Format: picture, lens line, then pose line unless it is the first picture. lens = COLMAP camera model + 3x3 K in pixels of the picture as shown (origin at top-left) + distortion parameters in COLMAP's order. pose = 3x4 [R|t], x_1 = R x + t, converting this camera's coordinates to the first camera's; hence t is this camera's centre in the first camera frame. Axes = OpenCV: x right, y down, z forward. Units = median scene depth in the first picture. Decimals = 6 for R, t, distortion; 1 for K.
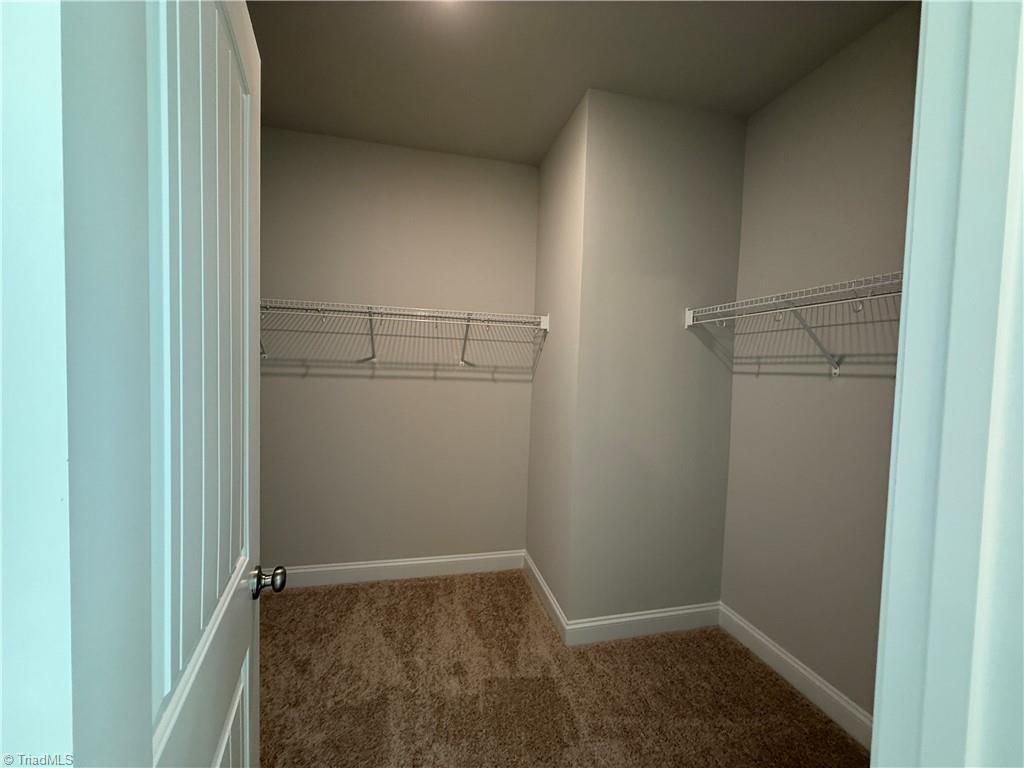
lens RADIAL K [[407.5, 0, 512.0], [0, 407.5, 384.0], [0, 0, 1]] dist [0.007717, 0.000135]
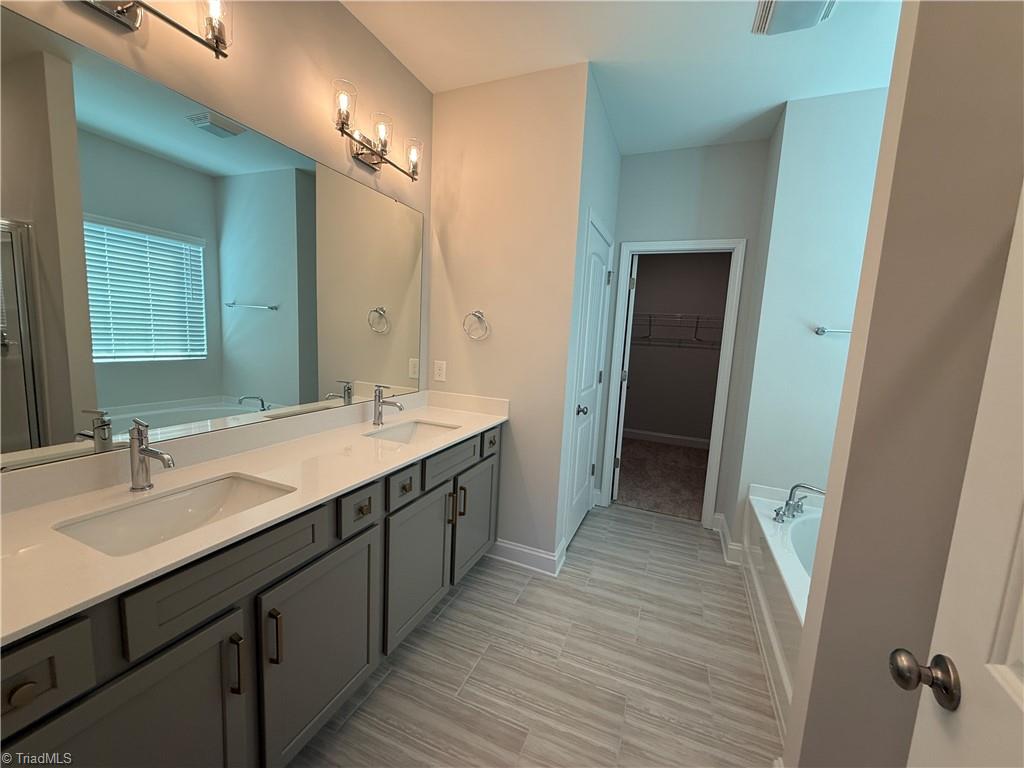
lens RADIAL K [[407.5, 0, 512.0], [0, 407.5, 384.0], [0, 0, 1]] dist [0.007717, 0.000135]
pose [[0.806441, 0.085797, -0.585057, 0.367135], [-0.052204, 0.995885, 0.074085, 0.068338], [0.589005, -0.029203, 0.807601, -1.211157]]
